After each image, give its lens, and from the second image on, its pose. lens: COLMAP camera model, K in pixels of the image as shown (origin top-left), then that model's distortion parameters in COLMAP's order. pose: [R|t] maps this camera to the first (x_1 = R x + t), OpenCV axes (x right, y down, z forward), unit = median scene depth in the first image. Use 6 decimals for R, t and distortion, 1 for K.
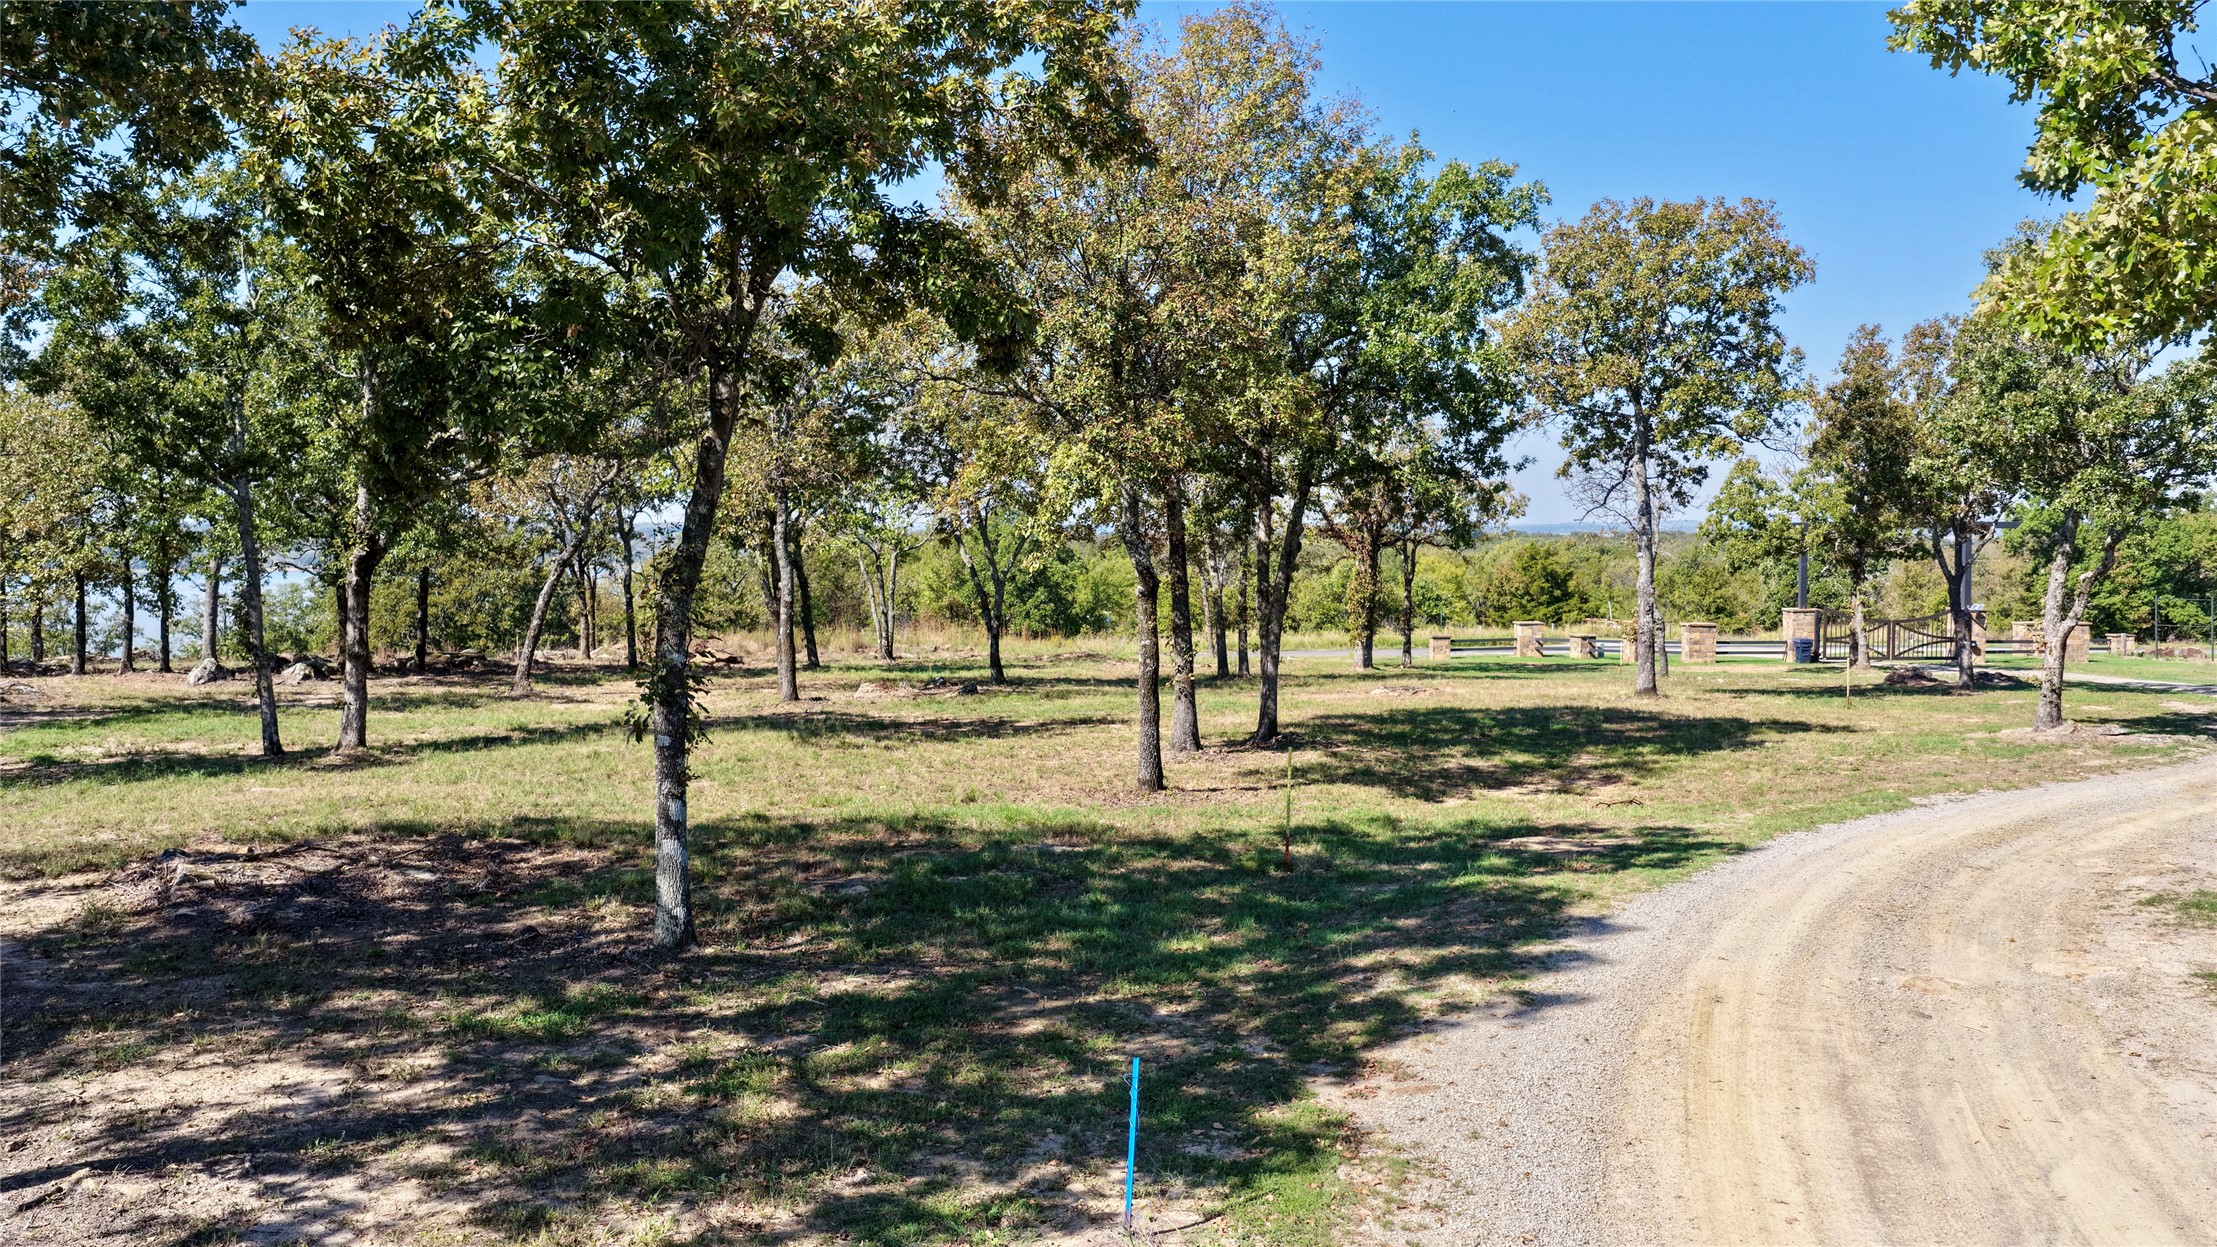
lens RADIAL K [[1836.4, 0, 1112.4], [0, 1836.4, 613.6], [0, 0, 1]] dist [-0.002286, 0.017792]
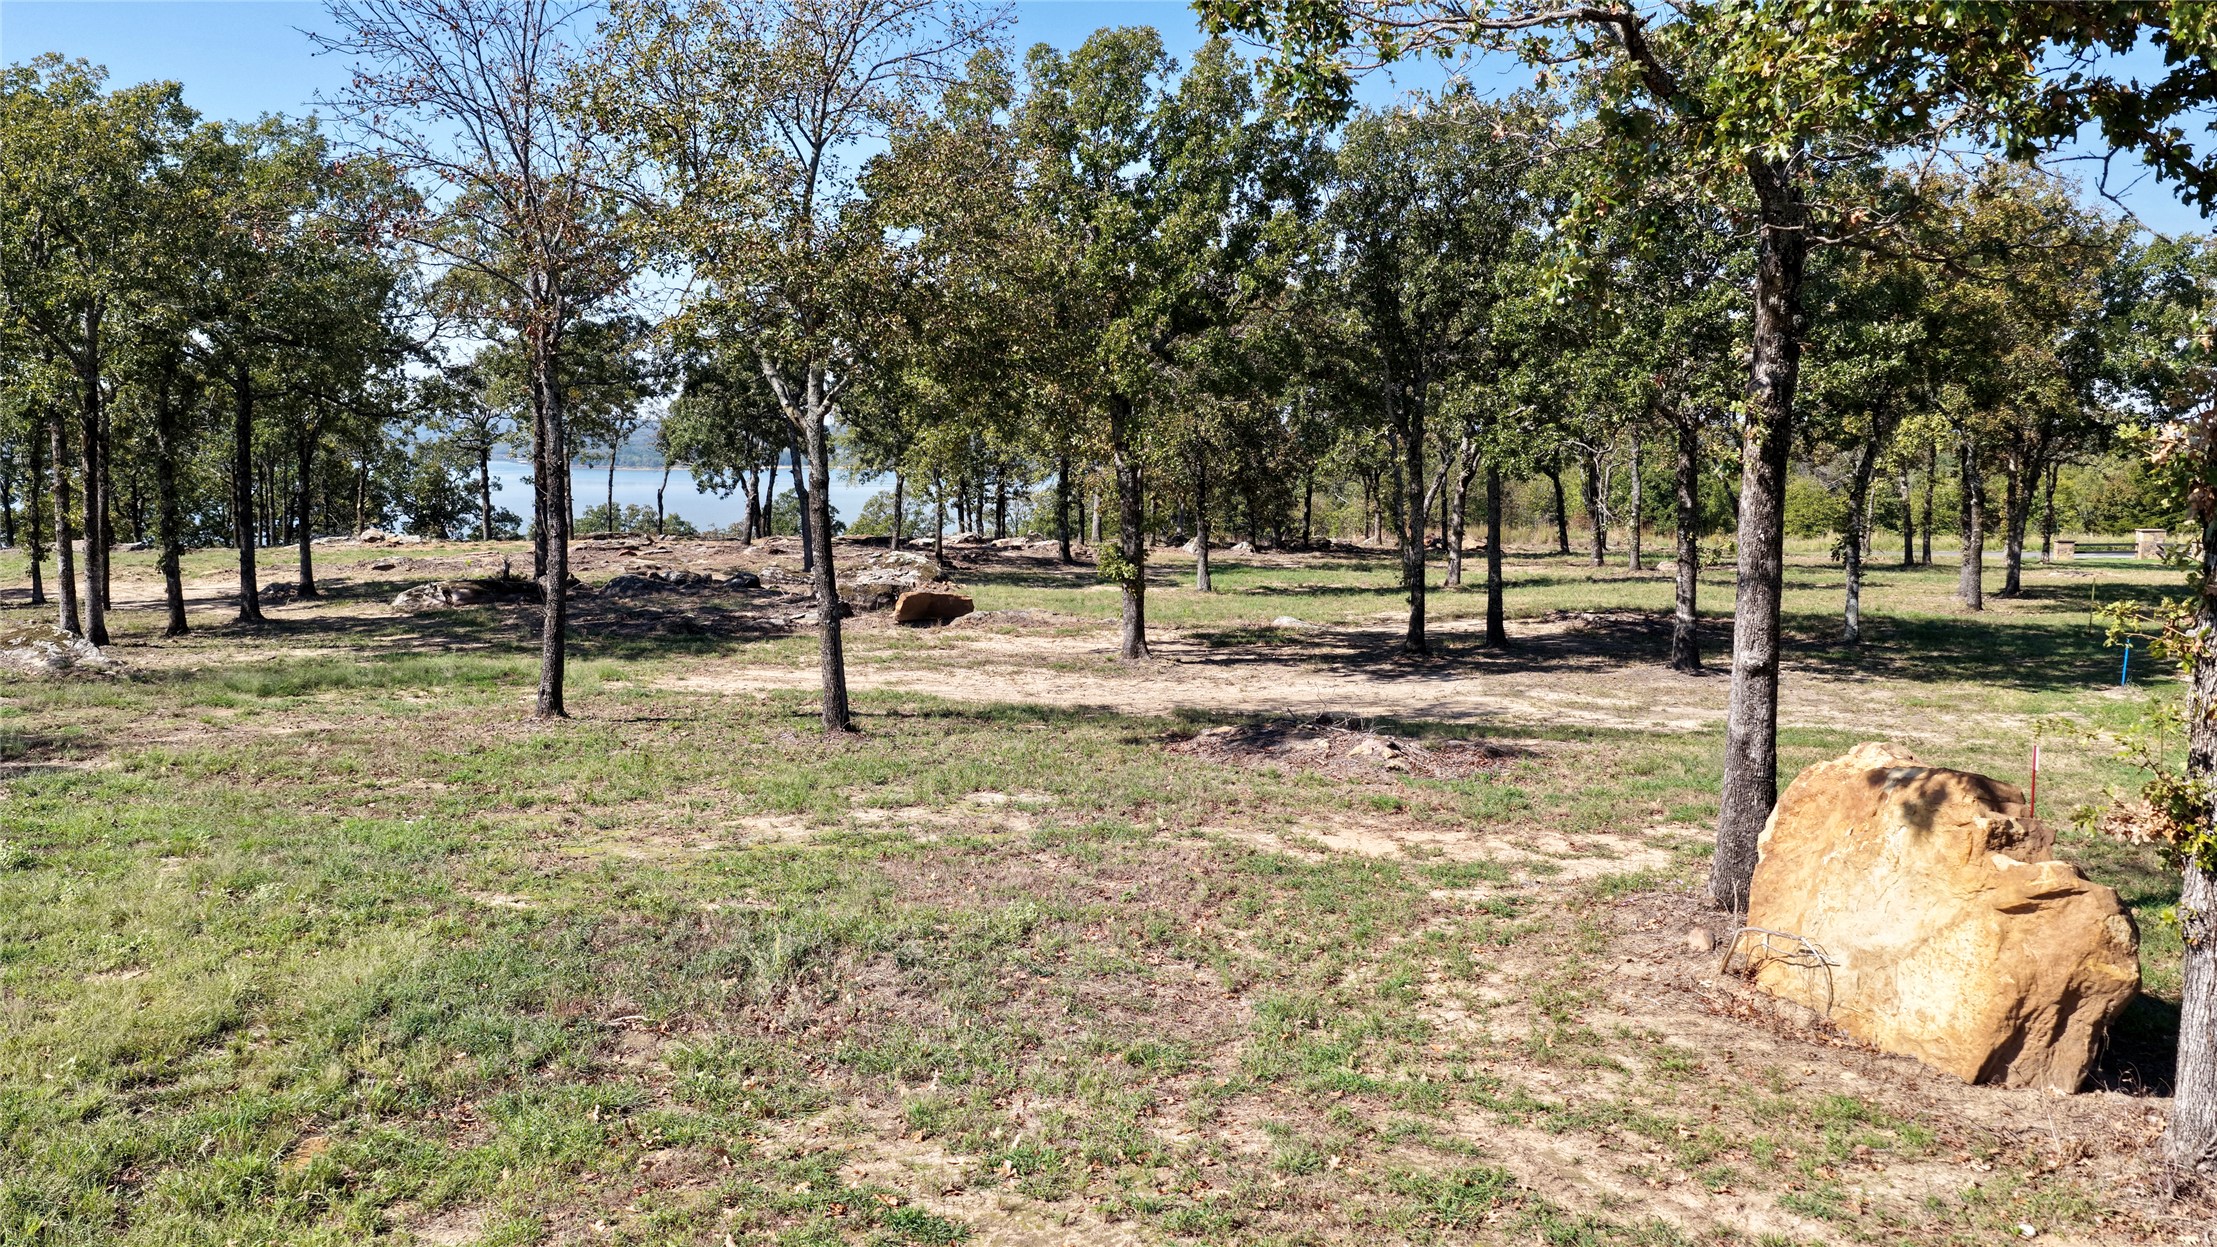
lens RADIAL K [[1836.4, 0, 1101.1], [0, 1836.4, 629.0], [0, 0, 1]] dist [-0.002286, 0.017792]
pose [[0.962175, 0.030748, -0.270691, -0.349056], [-0.013966, 0.997871, 0.063706, 0.010236], [0.272073, -0.057516, 0.960556, -1.092911]]
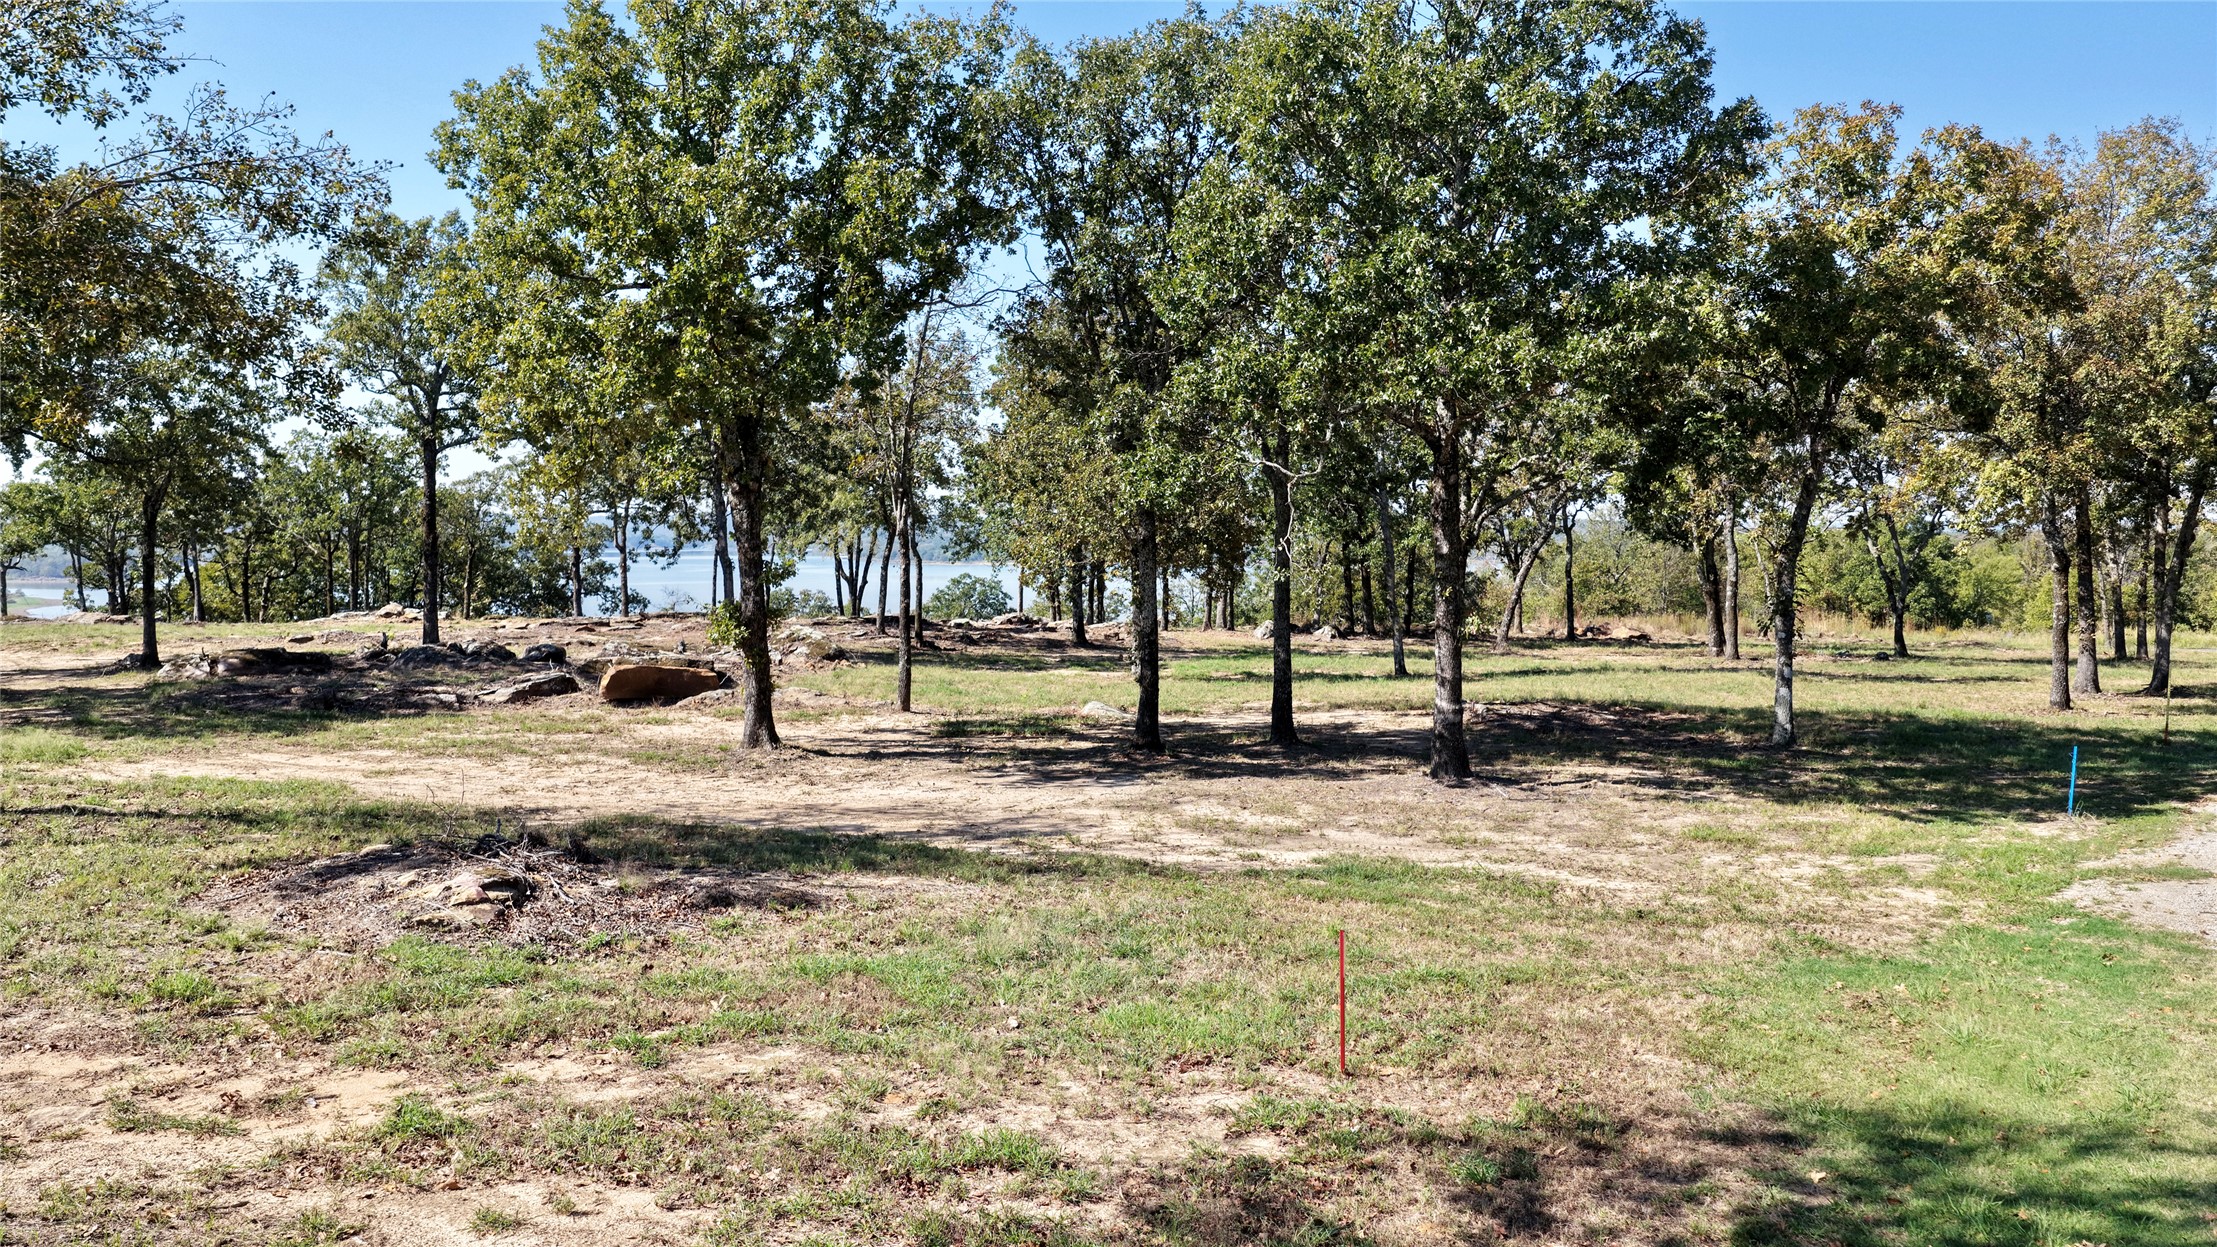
lens RADIAL K [[1836.4, 0, 1112.1], [0, 1836.4, 627.9], [0, 0, 1]] dist [-0.002286, 0.017792]
pose [[0.903599, 0.023931, -0.427710, -0.037025], [-0.020024, 0.999707, 0.013631, 0.031373], [0.427910, -0.003753, 0.903813, -0.622370]]
